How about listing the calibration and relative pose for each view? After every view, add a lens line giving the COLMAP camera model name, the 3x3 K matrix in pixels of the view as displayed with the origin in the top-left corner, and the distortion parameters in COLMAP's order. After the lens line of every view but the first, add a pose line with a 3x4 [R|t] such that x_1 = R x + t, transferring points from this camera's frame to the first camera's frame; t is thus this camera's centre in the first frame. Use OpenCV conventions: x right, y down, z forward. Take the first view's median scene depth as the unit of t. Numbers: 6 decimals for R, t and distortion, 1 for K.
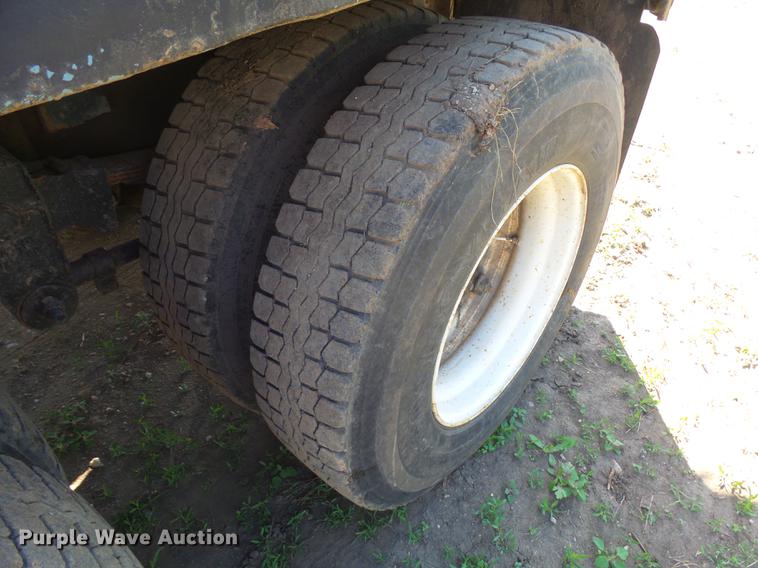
lens RADIAL K [[518.6, 0, 378.5], [0, 518.6, 281.3], [0, 0, 1]] dist [-0.003951, -0.007762]
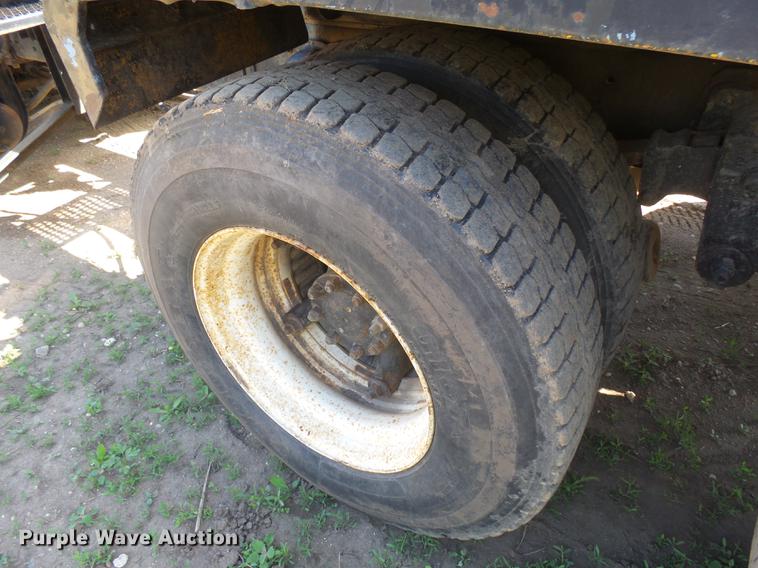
lens RADIAL K [[518.6, 0, 383.1], [0, 518.6, 283.8], [0, 0, 1]] dist [-0.003951, -0.007762]
pose [[0.128021, 0.615556, -0.777626, 0.108006], [-0.607240, 0.668575, 0.429263, 0.031264], [0.784137, 0.417251, 0.459381, -0.040065]]
